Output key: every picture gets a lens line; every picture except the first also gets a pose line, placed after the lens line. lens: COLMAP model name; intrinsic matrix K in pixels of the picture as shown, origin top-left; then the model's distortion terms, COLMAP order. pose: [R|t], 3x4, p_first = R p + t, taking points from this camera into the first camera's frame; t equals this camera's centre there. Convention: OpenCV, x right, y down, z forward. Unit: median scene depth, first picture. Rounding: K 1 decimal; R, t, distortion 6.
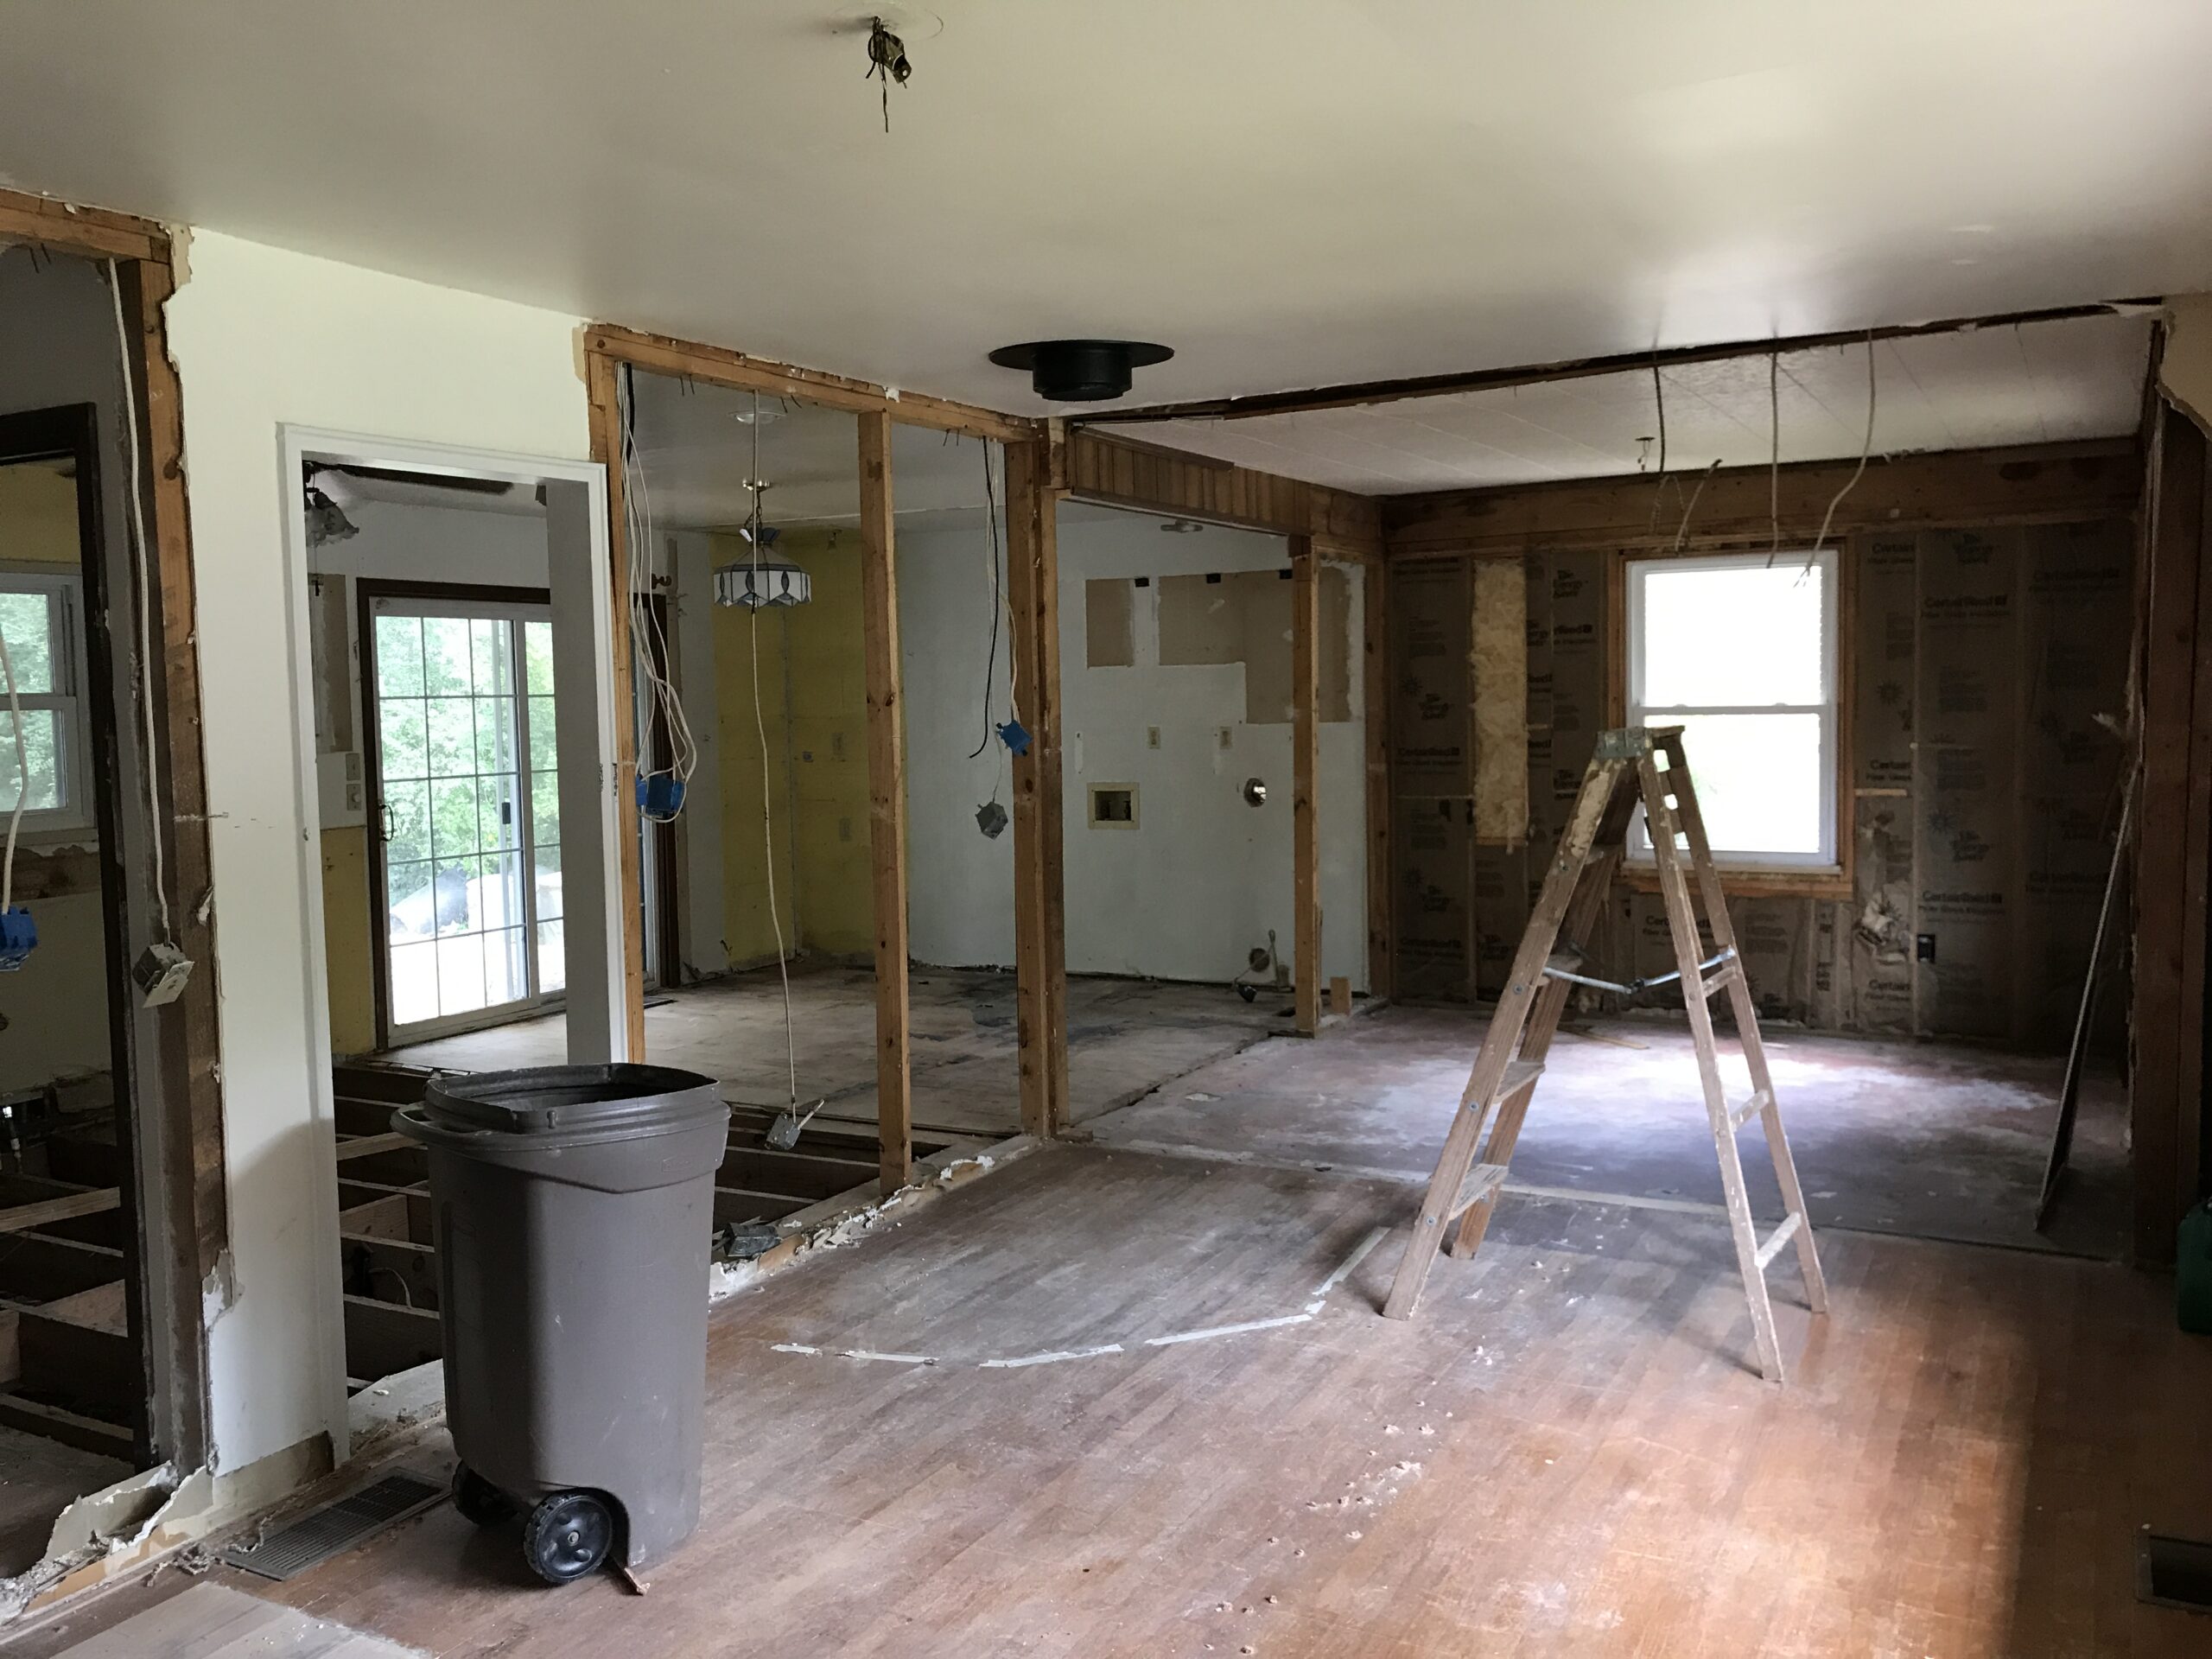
lens RADIAL K [[1806.1, 0, 1117.3], [0, 1806.1, 826.8], [0, 0, 1]] dist [0.045955, -0.064819]
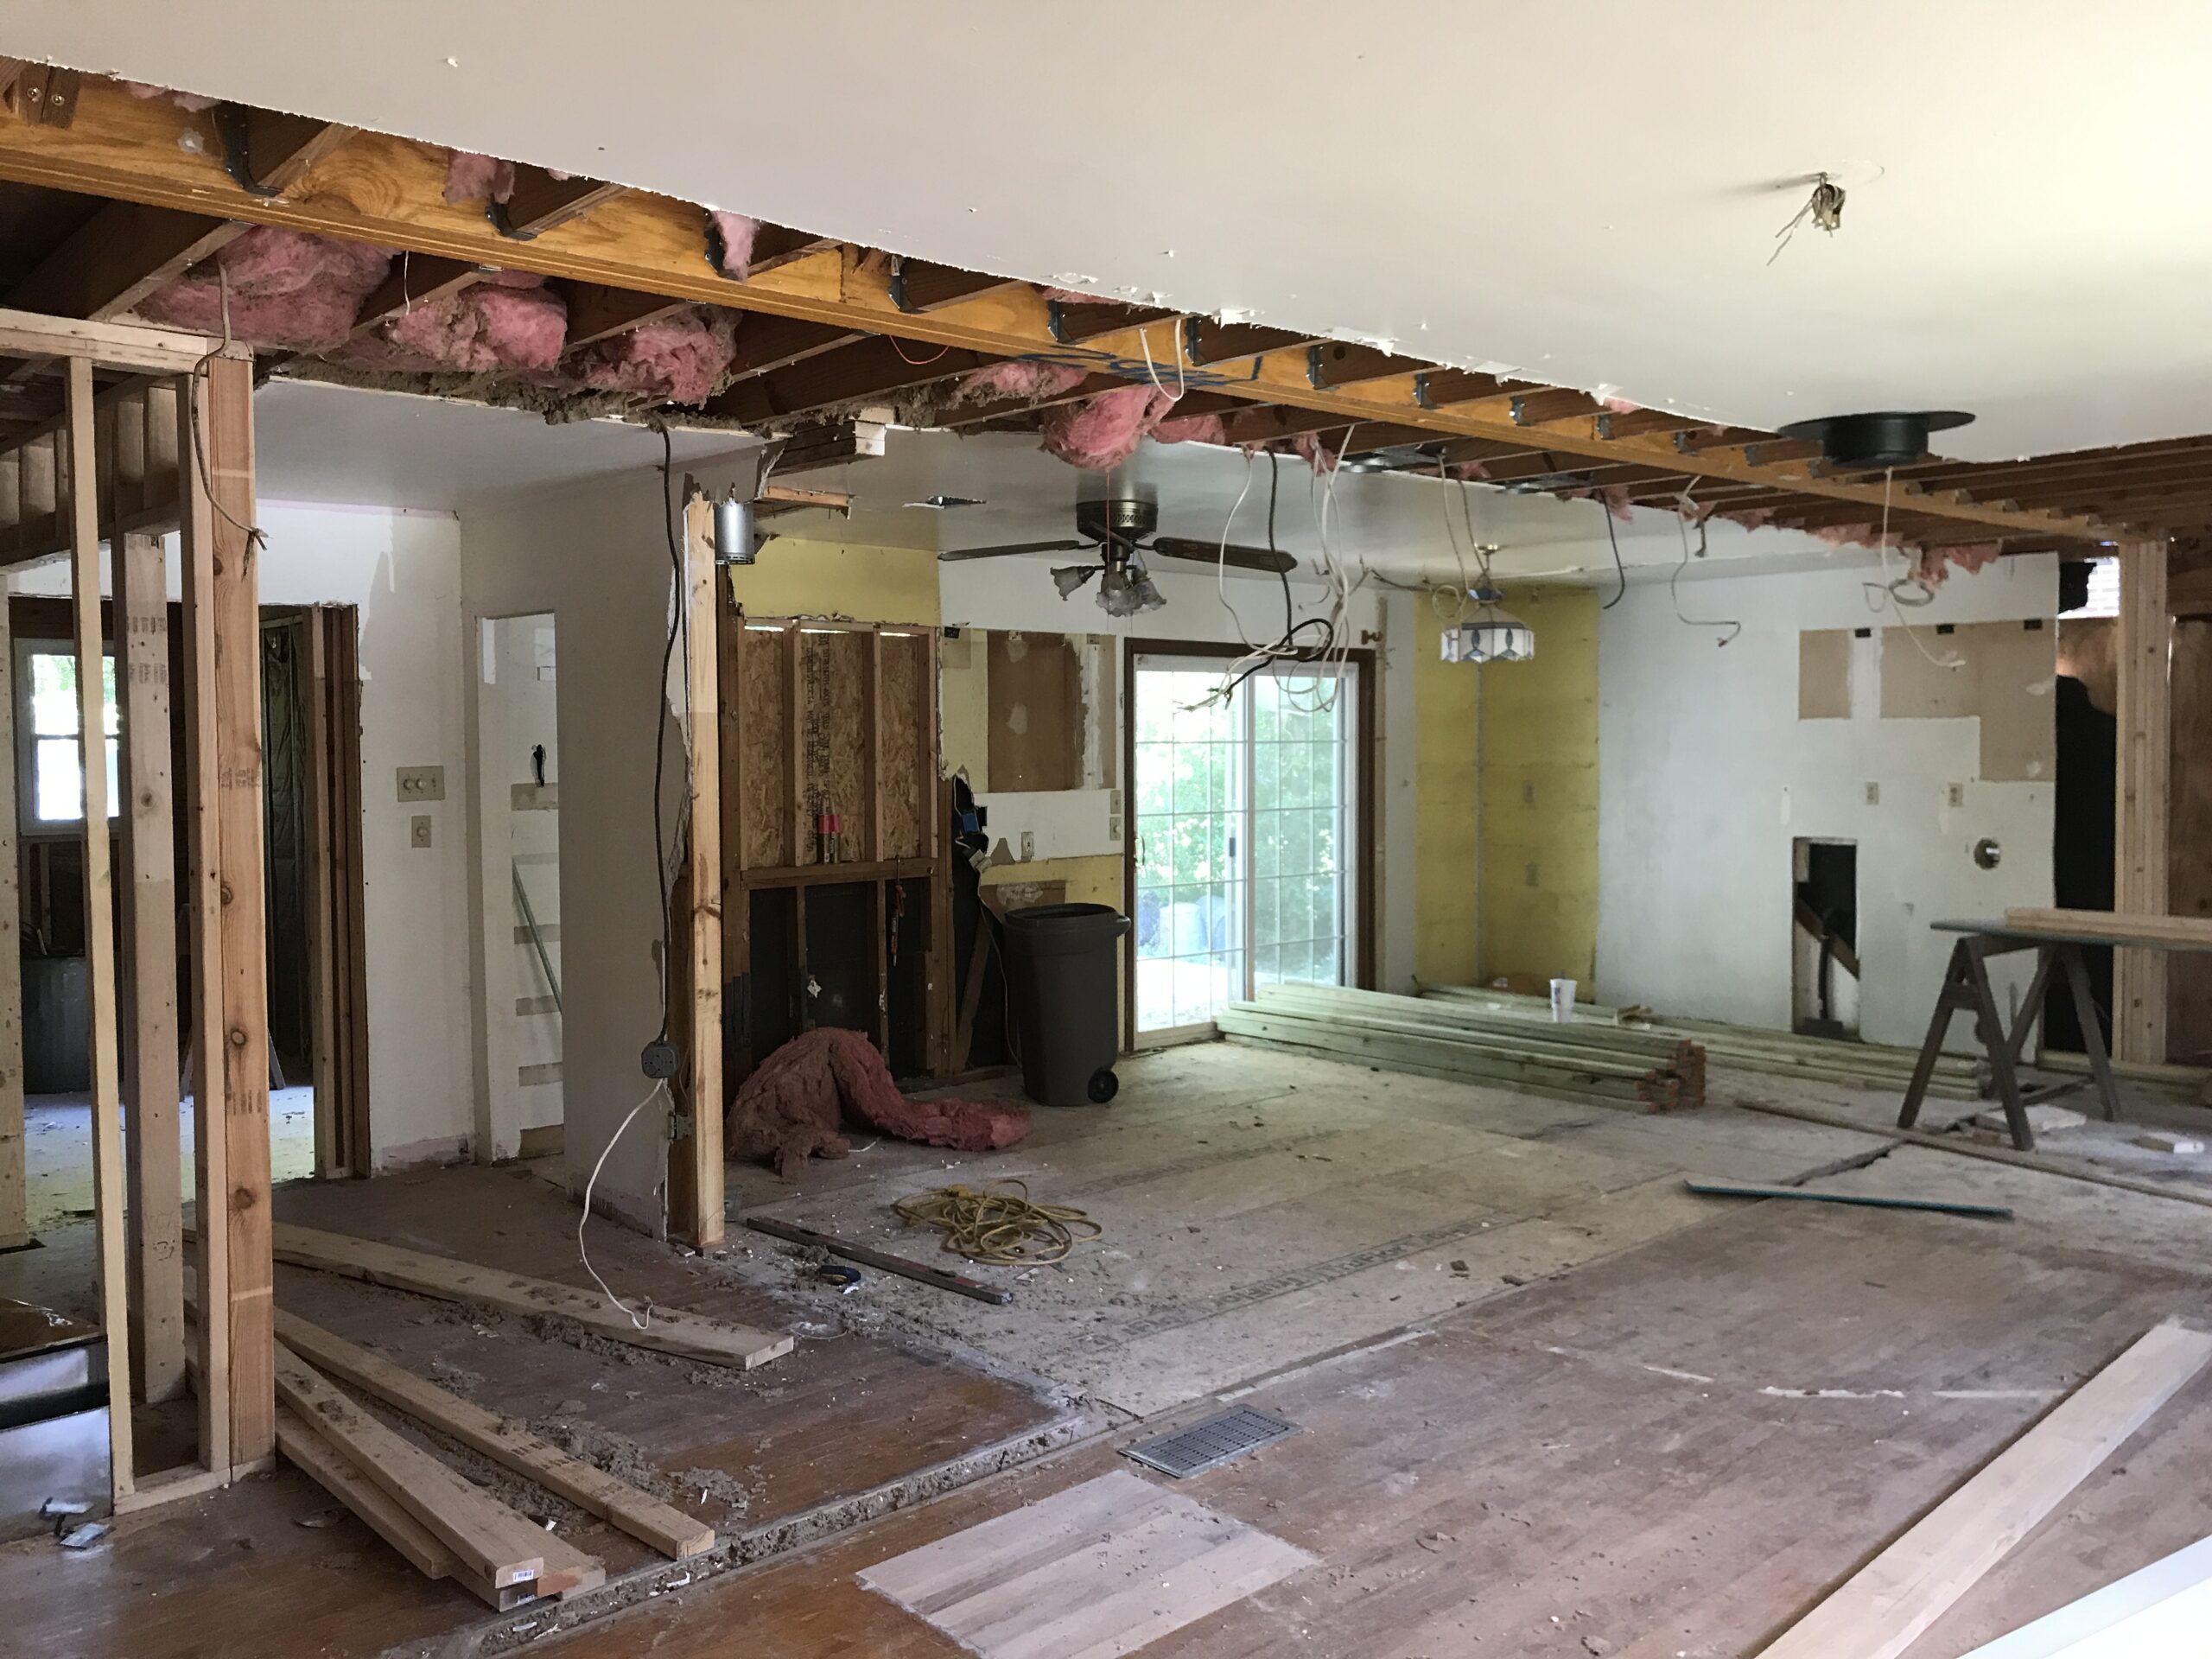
lens RADIAL K [[1806.1, 0, 1099.3], [0, 1806.1, 836.9], [0, 0, 1]] dist [0.045955, -0.064819]
pose [[0.939658, 0.033114, -0.340508, -0.081567], [-0.039712, 0.999134, -0.012425, 0.004487], [0.339802, 0.025198, 0.940159, -0.120797]]
